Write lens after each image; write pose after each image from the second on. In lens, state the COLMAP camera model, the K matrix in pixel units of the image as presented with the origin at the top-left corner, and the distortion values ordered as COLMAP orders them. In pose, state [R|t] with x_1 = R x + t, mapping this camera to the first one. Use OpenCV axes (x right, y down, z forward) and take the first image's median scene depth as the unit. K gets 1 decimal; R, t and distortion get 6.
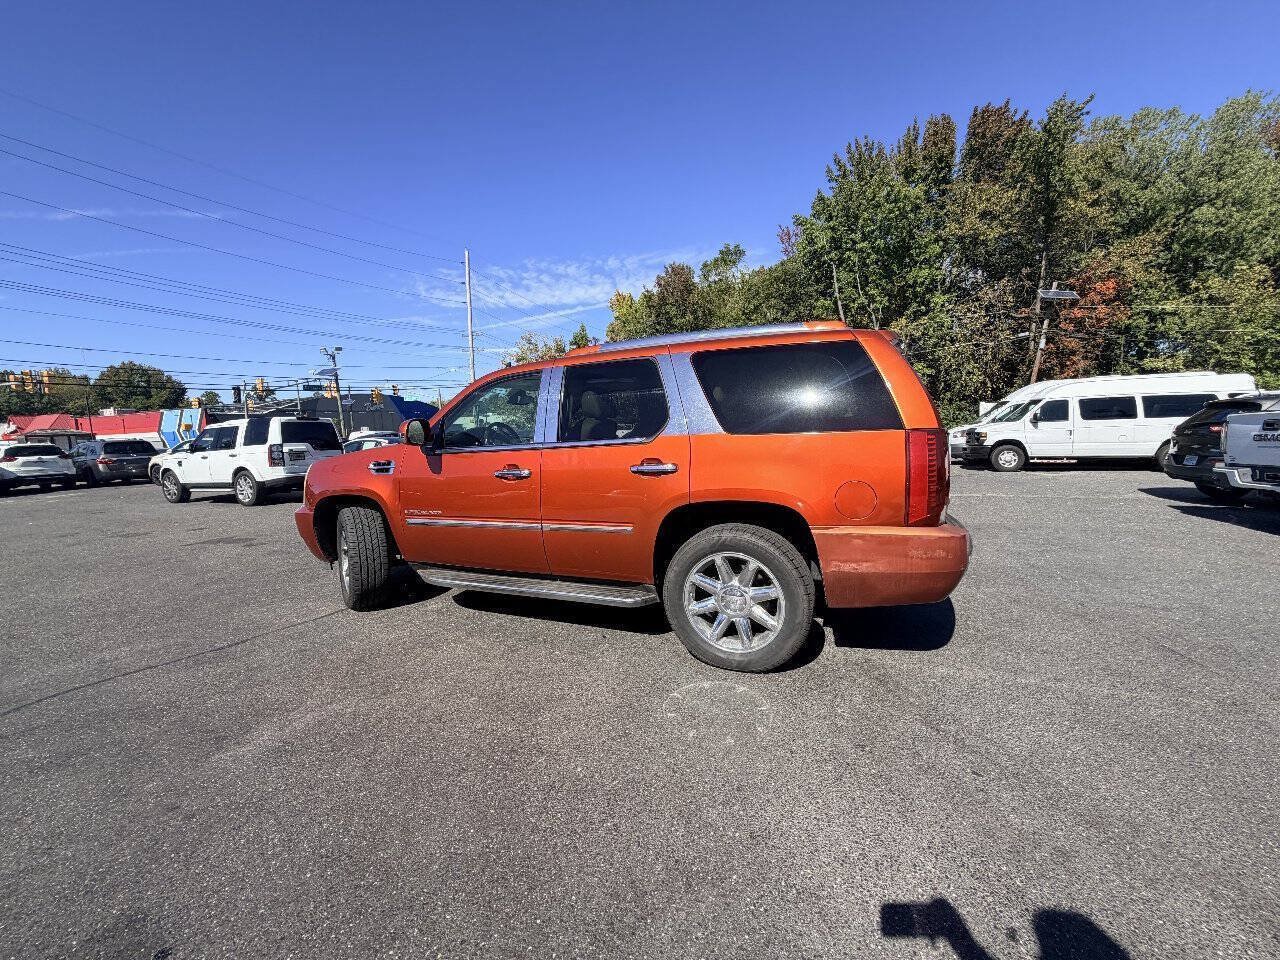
lens RADIAL K [[507.9, 0, 637.7], [0, 507.9, 481.1], [0, 0, 1]] dist [-0.000306, 0.000141]
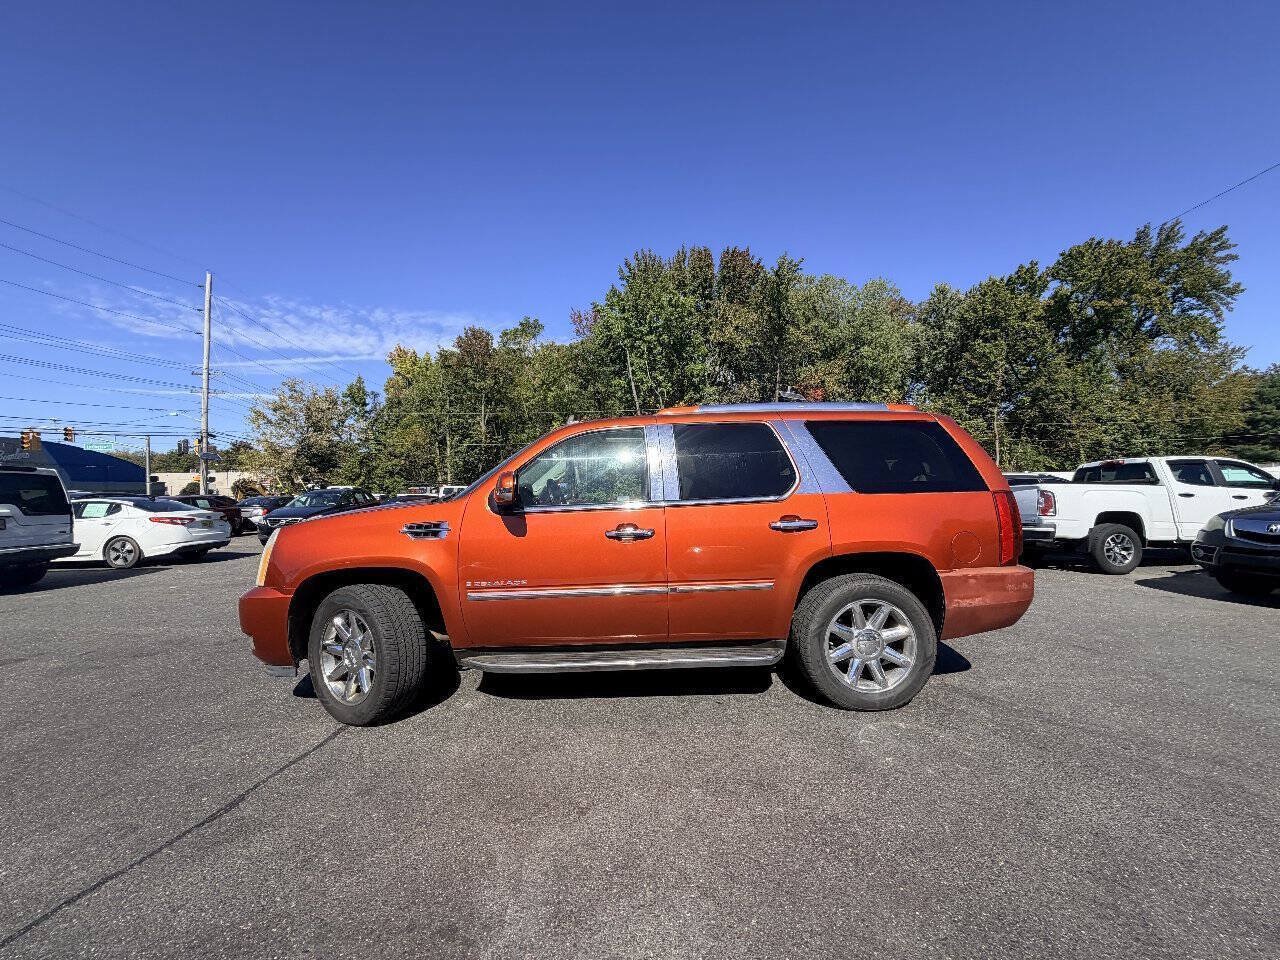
lens RADIAL K [[507.9, 0, 639.1], [0, 507.9, 483.9], [0, 0, 1]] dist [-0.000306, 0.000141]
pose [[0.906896, 0.023712, 0.420688, -0.057853], [0.028838, 0.992581, -0.118113, 0.000430], [-0.420368, 0.119248, 0.899484, 0.014060]]
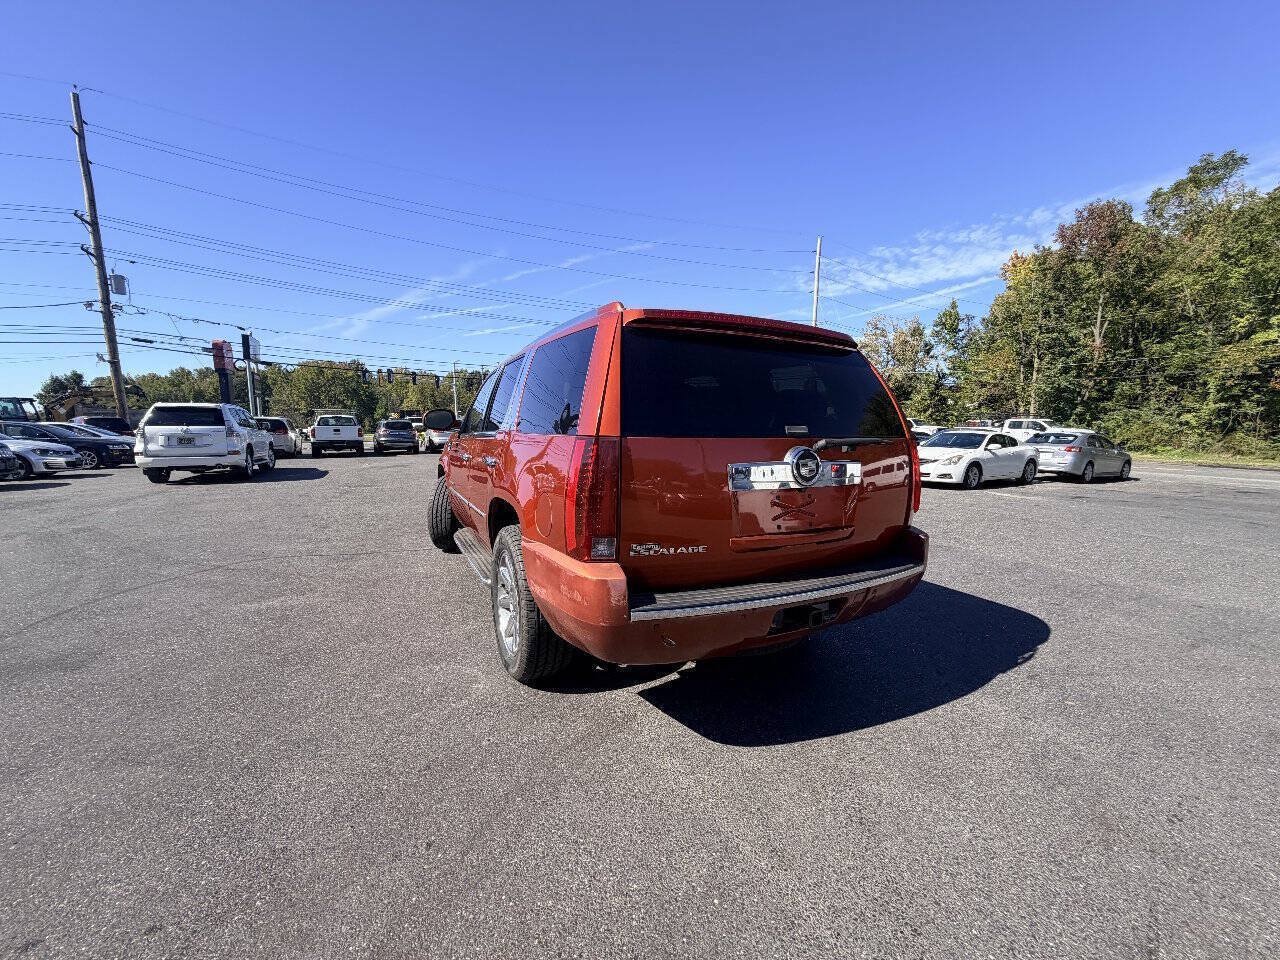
lens RADIAL K [[507.9, 0, 638.2], [0, 507.9, 480.9], [0, 0, 1]] dist [-0.000306, 0.000141]
pose [[0.775043, 0.108013, -0.622608, 0.076269], [-0.096855, 0.993946, 0.051867, -0.005666], [0.624441, 0.020104, 0.780813, 0.029751]]
